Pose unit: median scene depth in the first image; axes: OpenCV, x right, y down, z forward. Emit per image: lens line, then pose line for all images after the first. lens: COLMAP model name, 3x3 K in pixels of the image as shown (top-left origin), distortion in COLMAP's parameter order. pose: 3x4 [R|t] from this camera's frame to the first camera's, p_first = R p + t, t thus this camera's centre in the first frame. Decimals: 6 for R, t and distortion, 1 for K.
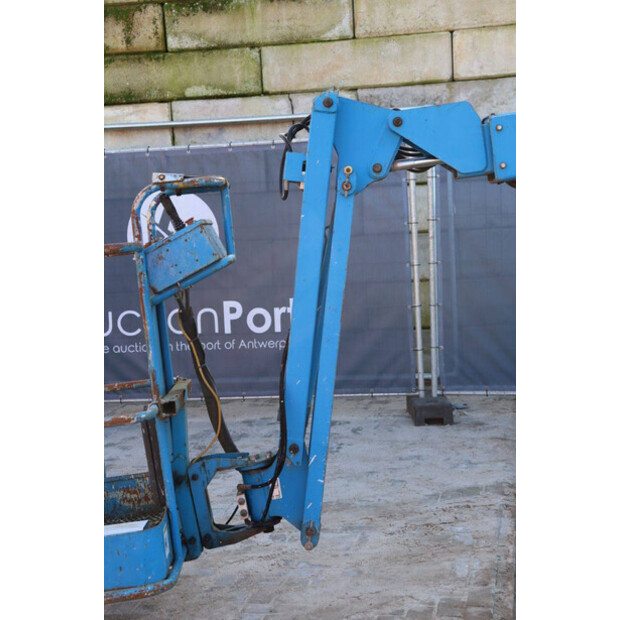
lens RADIAL K [[1202.4, 0, 310.0], [0, 1202.4, 310.0], [0, 0, 1]] dist [0.318090, 0.132801]
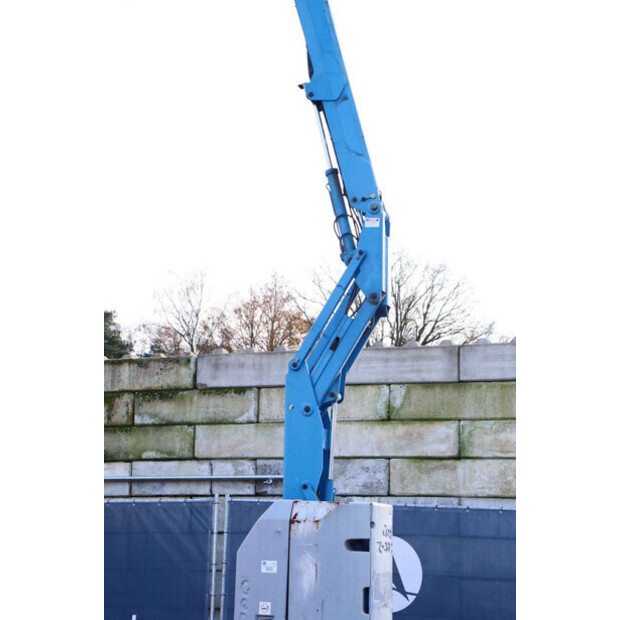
lens RADIAL K [[1479.1, 0, 310.0], [0, 1479.1, 310.0], [0, 0, 1]] dist [0.426036, 0.327414]
pose [[0.961412, 0.024383, -0.274031, 0.535645], [-0.085814, 0.972947, -0.214498, 0.004718], [0.261388, 0.229737, 0.937495, -0.554201]]
